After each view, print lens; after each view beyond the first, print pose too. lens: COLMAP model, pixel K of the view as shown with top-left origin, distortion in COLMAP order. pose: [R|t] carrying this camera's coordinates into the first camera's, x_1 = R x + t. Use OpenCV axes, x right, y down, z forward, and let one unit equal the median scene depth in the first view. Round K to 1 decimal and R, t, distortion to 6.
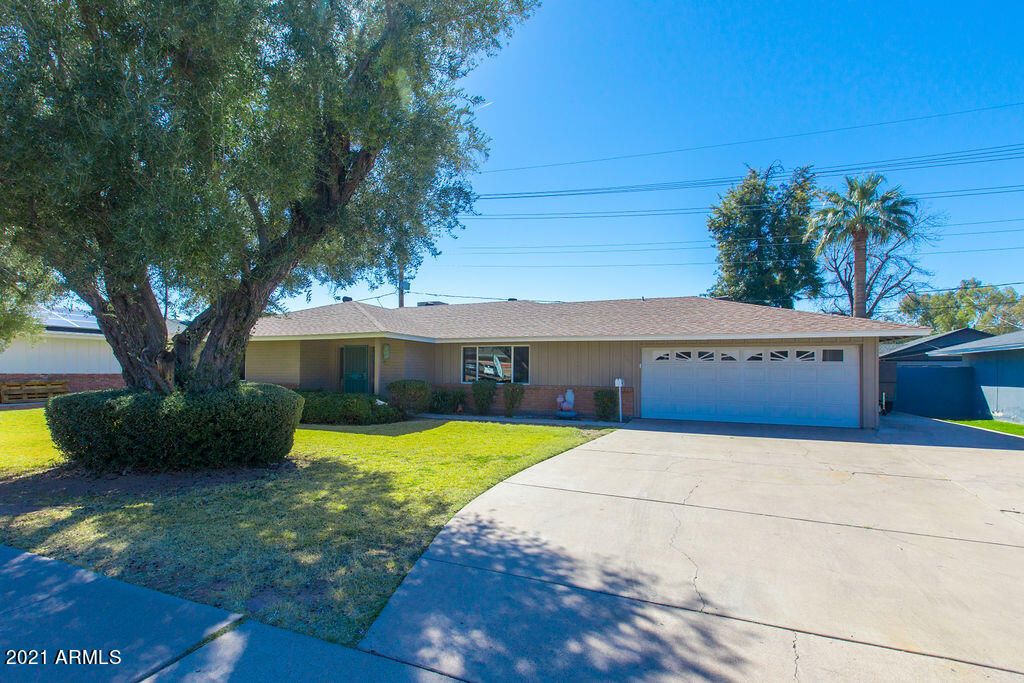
lens RADIAL K [[470.2, 0, 510.9], [0, 470.2, 358.2], [0, 0, 1]] dist [0.002564, -0.000384]
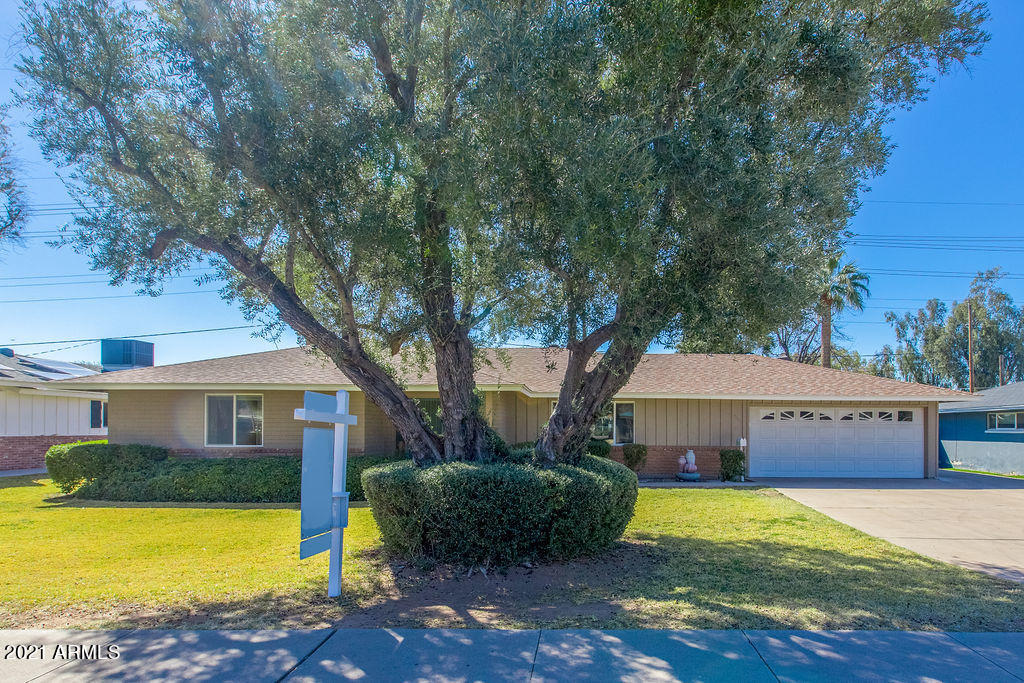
lens RADIAL K [[569.8, 0, 576.3], [0, 569.8, 423.3], [0, 0, 1]] dist [-0.000554, 0.001294]
pose [[0.919013, -0.001159, 0.394224, -1.204737], [-0.008249, 0.999720, 0.022171, -0.024215], [-0.394140, -0.023627, 0.918747, 0.071892]]
